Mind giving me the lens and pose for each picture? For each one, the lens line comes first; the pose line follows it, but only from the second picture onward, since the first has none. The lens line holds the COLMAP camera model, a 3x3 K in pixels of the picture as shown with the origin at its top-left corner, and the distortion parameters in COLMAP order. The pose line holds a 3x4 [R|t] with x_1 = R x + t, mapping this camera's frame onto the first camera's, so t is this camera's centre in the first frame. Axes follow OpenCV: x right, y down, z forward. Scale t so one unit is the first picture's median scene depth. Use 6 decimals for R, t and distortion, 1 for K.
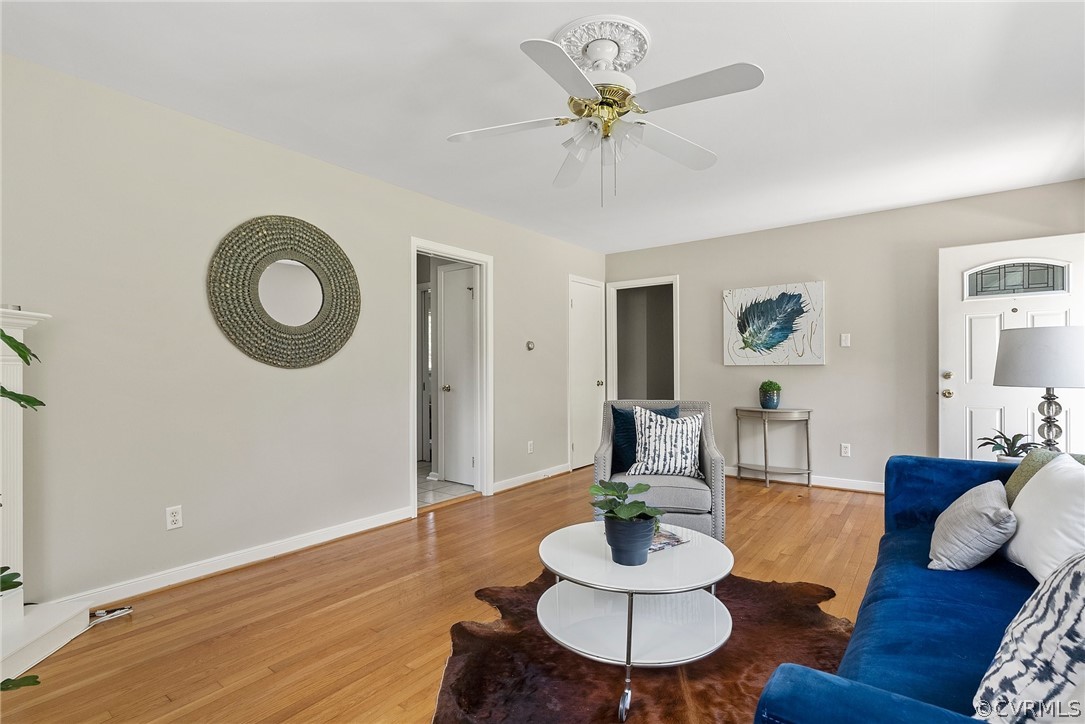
lens RADIAL K [[529.9, 0, 543.3], [0, 529.9, 362.4], [0, 0, 1]] dist [-0.002664, -0.000099]
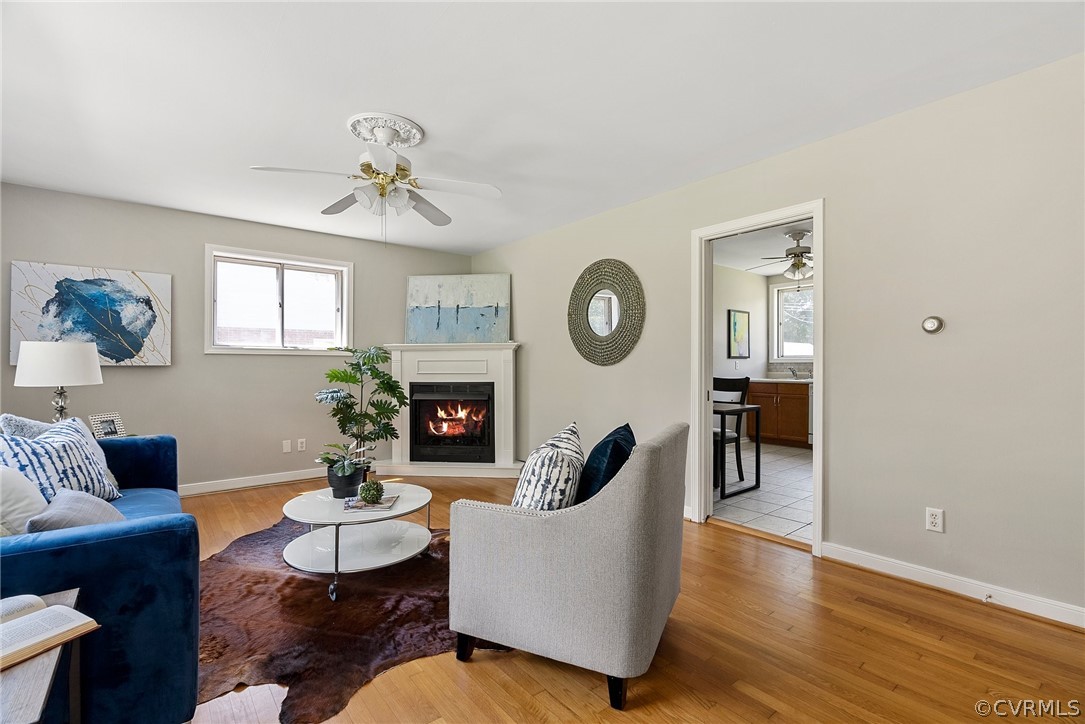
lens RADIAL K [[494.2, 0, 548.3], [0, 494.2, 367.1], [0, 0, 1]] dist [0.001652, -0.000230]
pose [[-0.240378, -0.002125, -0.970677, 0.779315], [0.004550, 0.999984, -0.003316, 0.015480], [0.970669, -0.005214, -0.240364, 1.083915]]
